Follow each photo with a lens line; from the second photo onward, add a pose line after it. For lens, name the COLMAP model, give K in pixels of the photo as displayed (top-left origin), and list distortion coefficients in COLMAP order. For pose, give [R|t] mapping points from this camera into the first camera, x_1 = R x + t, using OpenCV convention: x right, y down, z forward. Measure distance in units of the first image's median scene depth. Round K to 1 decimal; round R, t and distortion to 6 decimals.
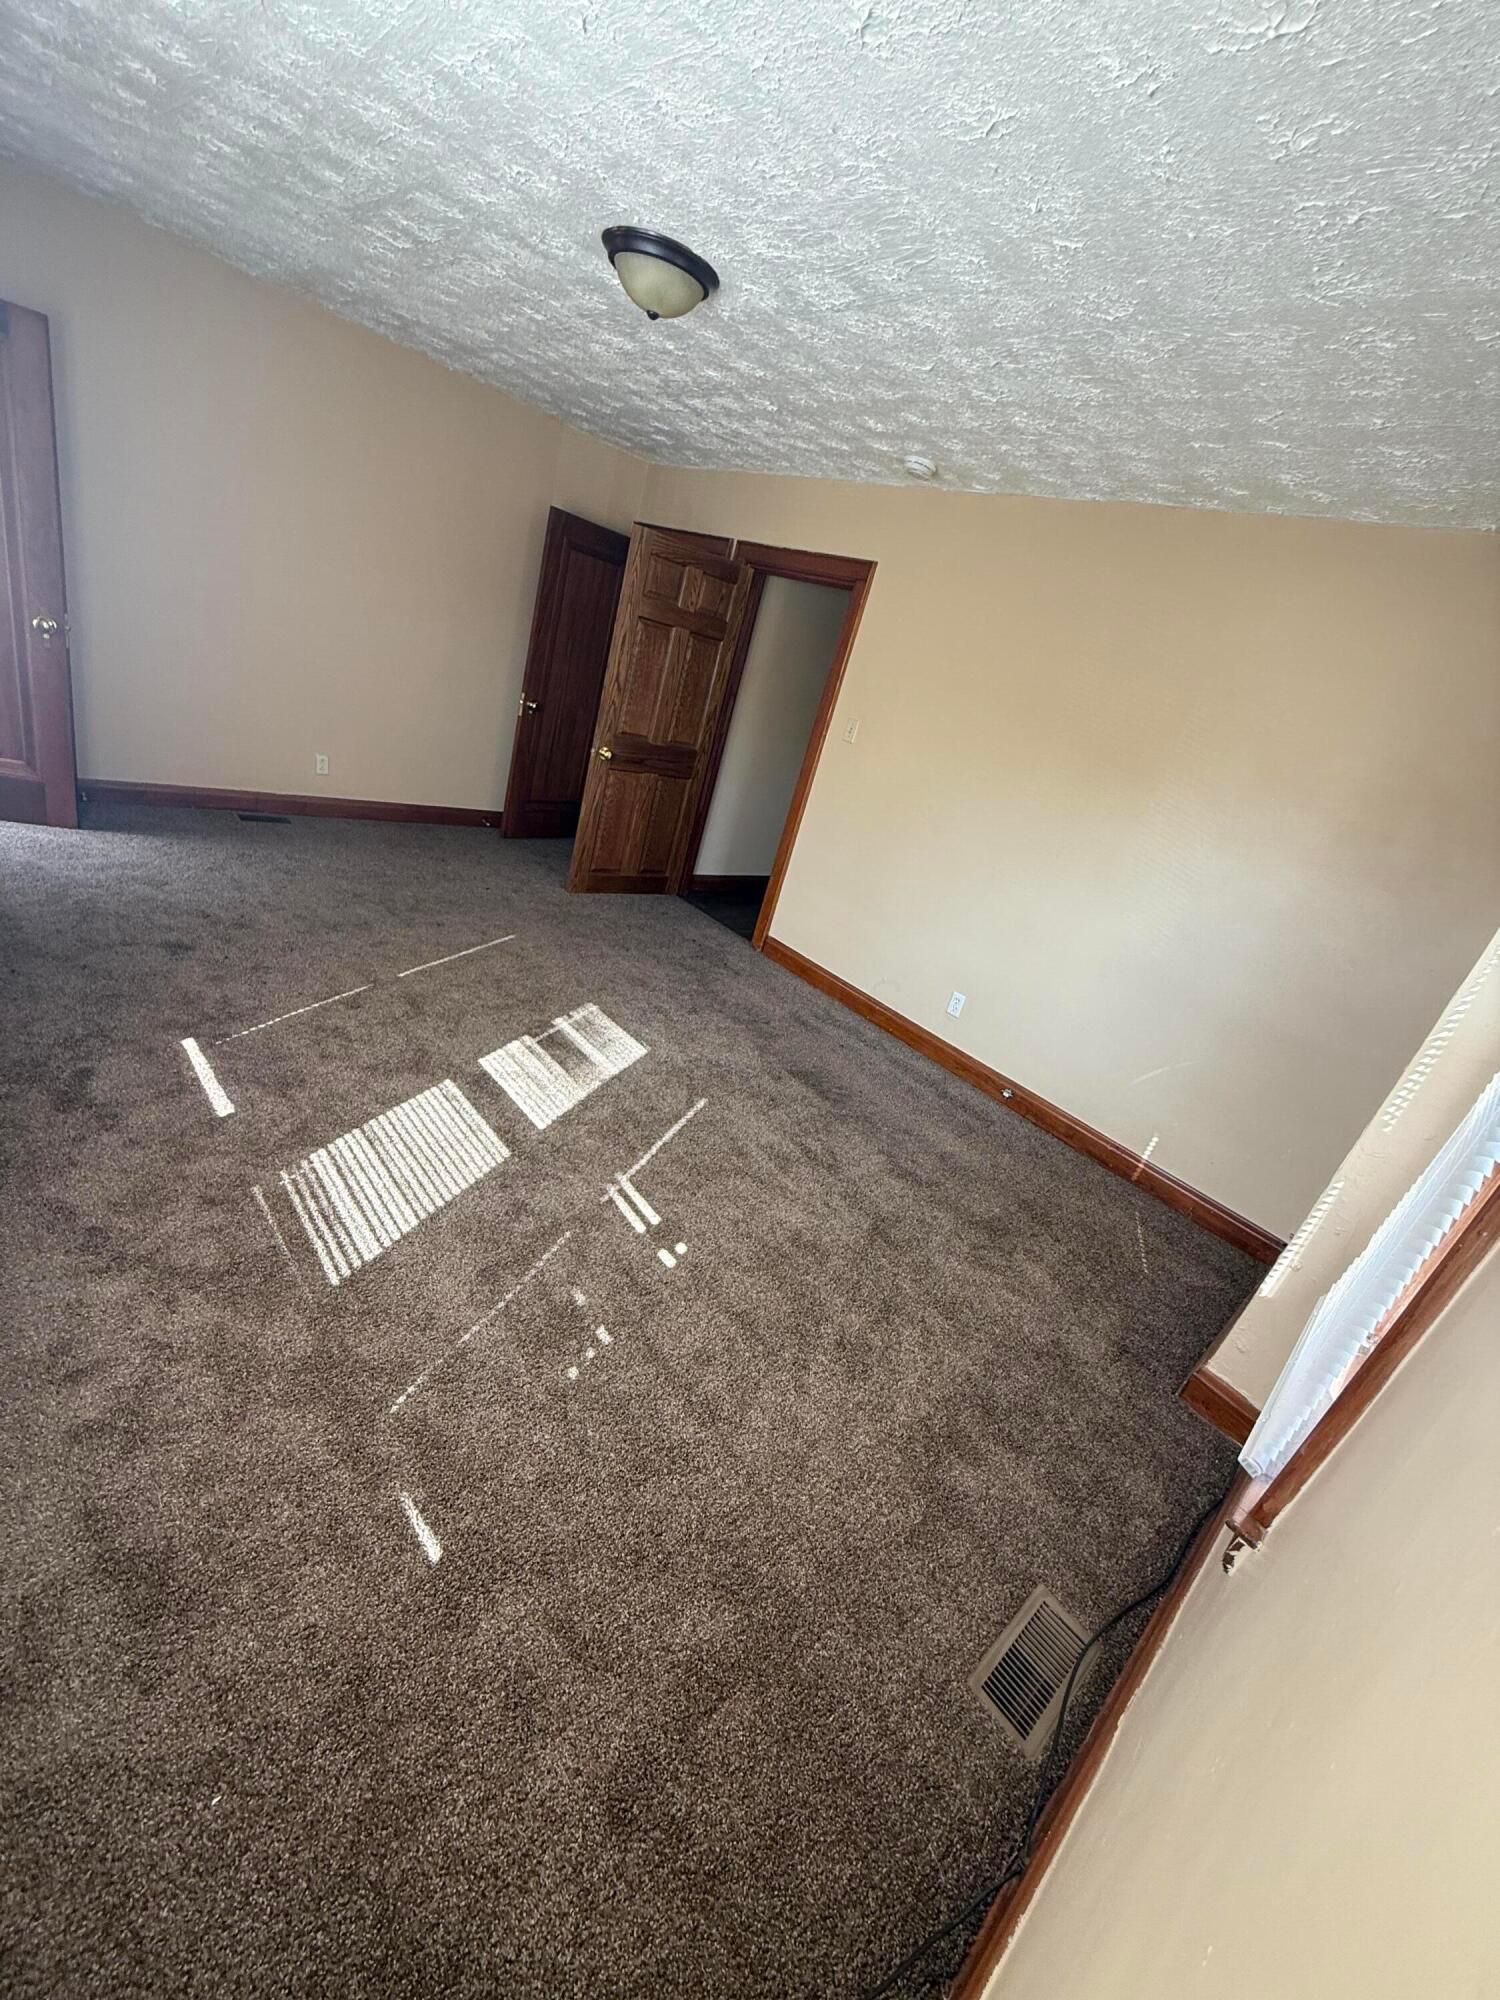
lens RADIAL K [[805.1, 0, 750.0], [0, 805.1, 1000.0], [0, 0, 1]] dist [0.000341, -0.000346]
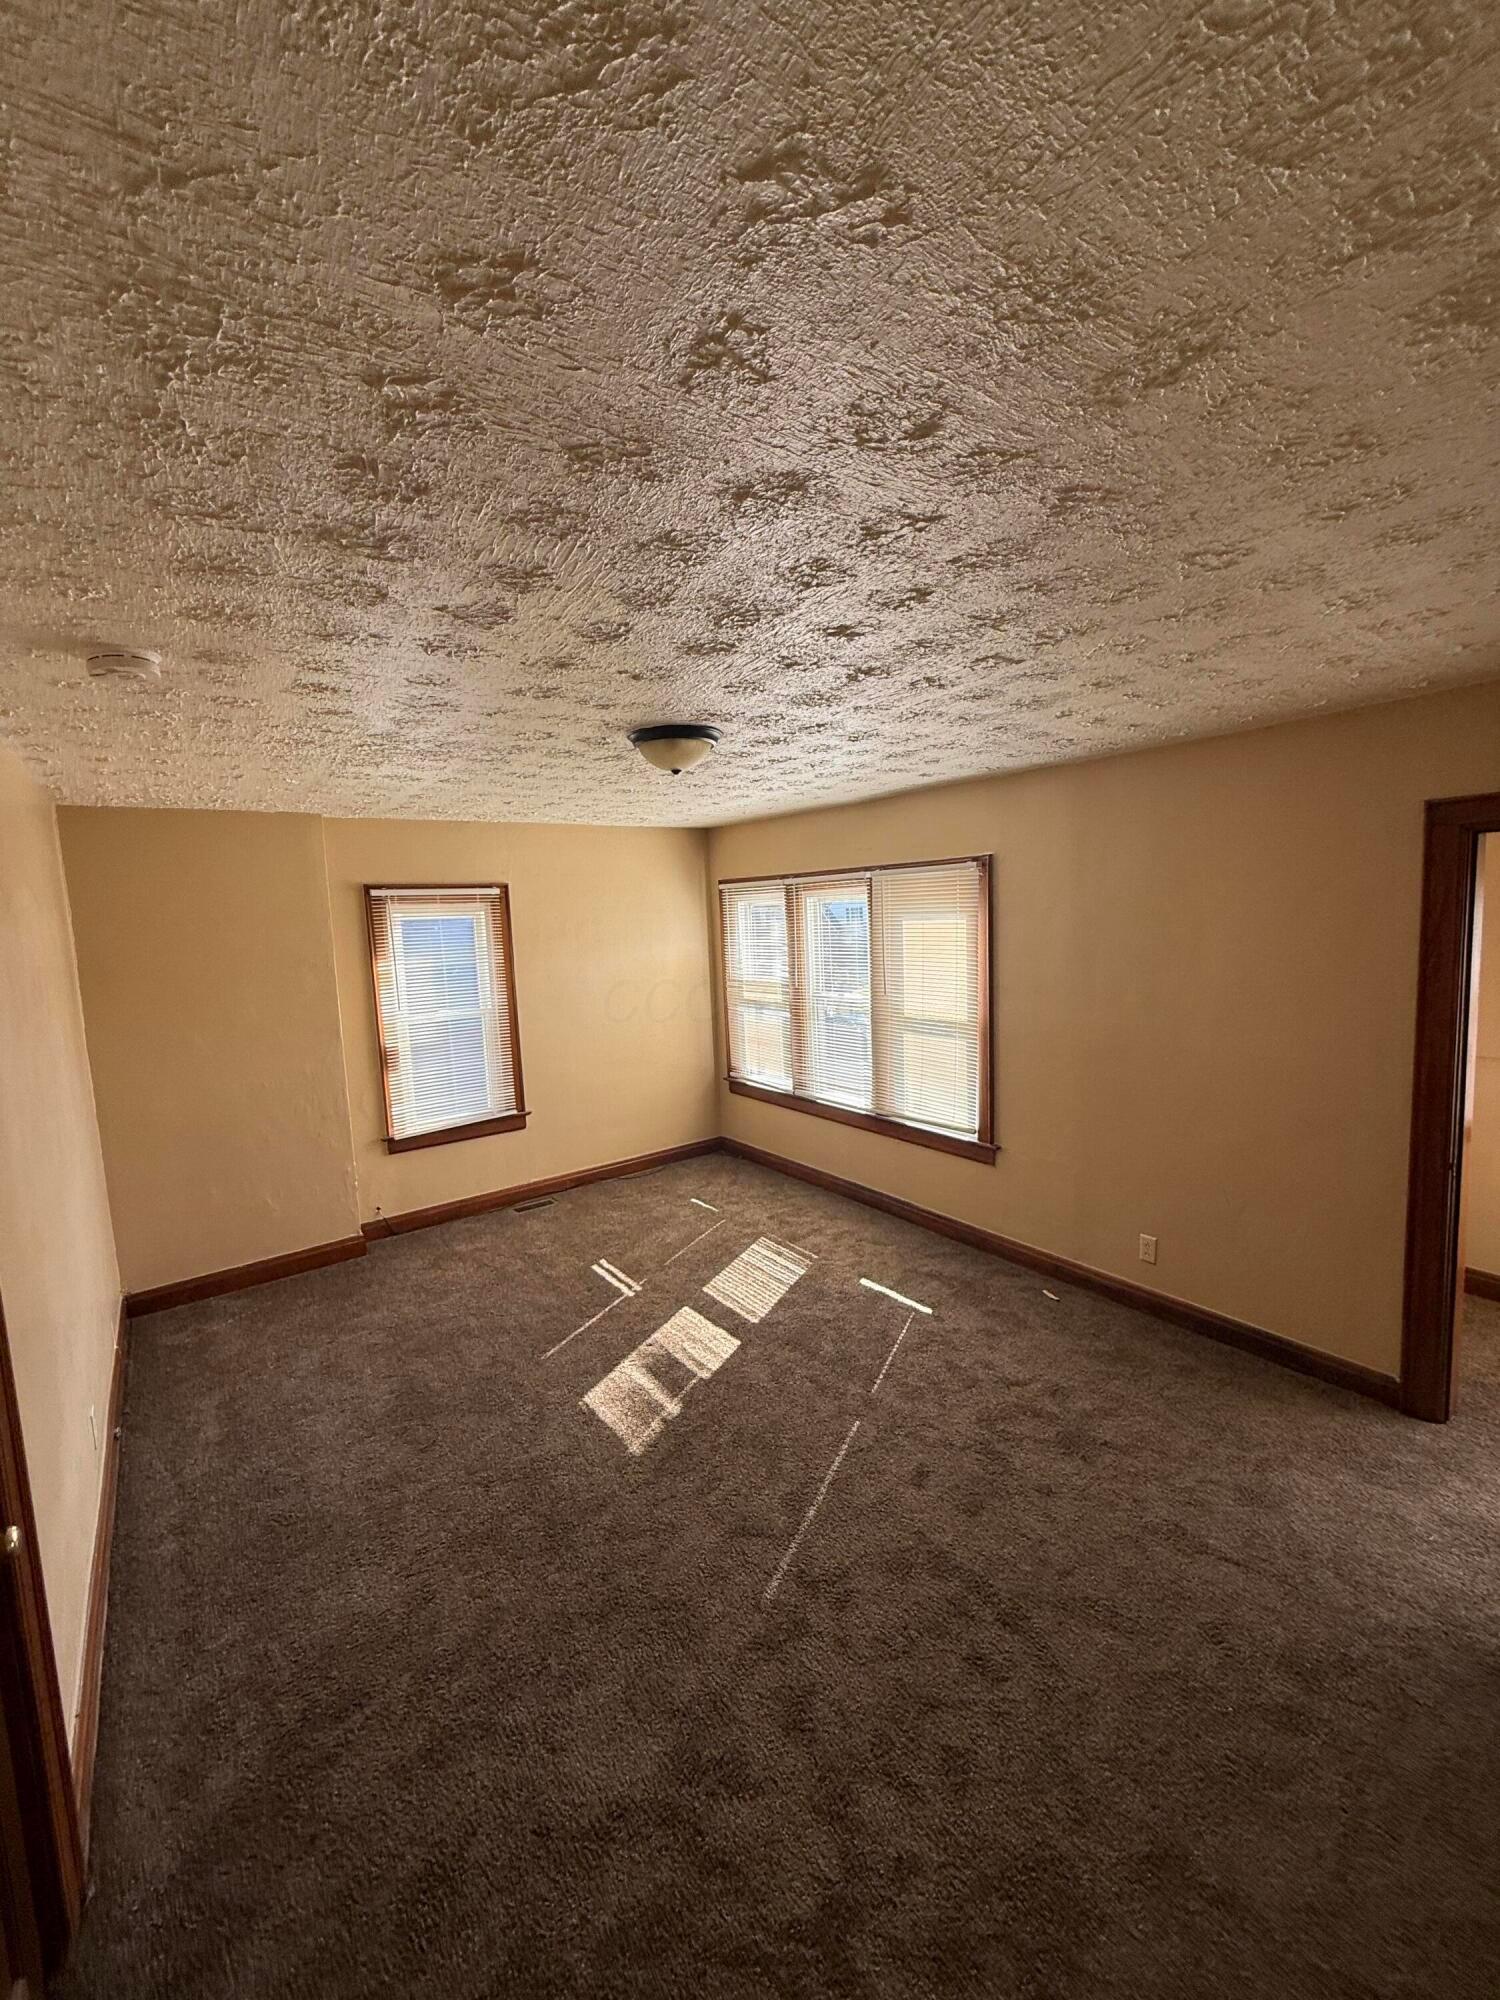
lens RADIAL K [[805.1, 0, 750.0], [0, 805.1, 1000.0], [0, 0, 1]] dist [0.000341, -0.000346]
pose [[-0.970182, -0.230663, 0.074446, -0.328193], [-0.162002, 0.845570, 0.508692, -0.983450], [-0.180286, 0.481463, -0.857724, 1.814622]]
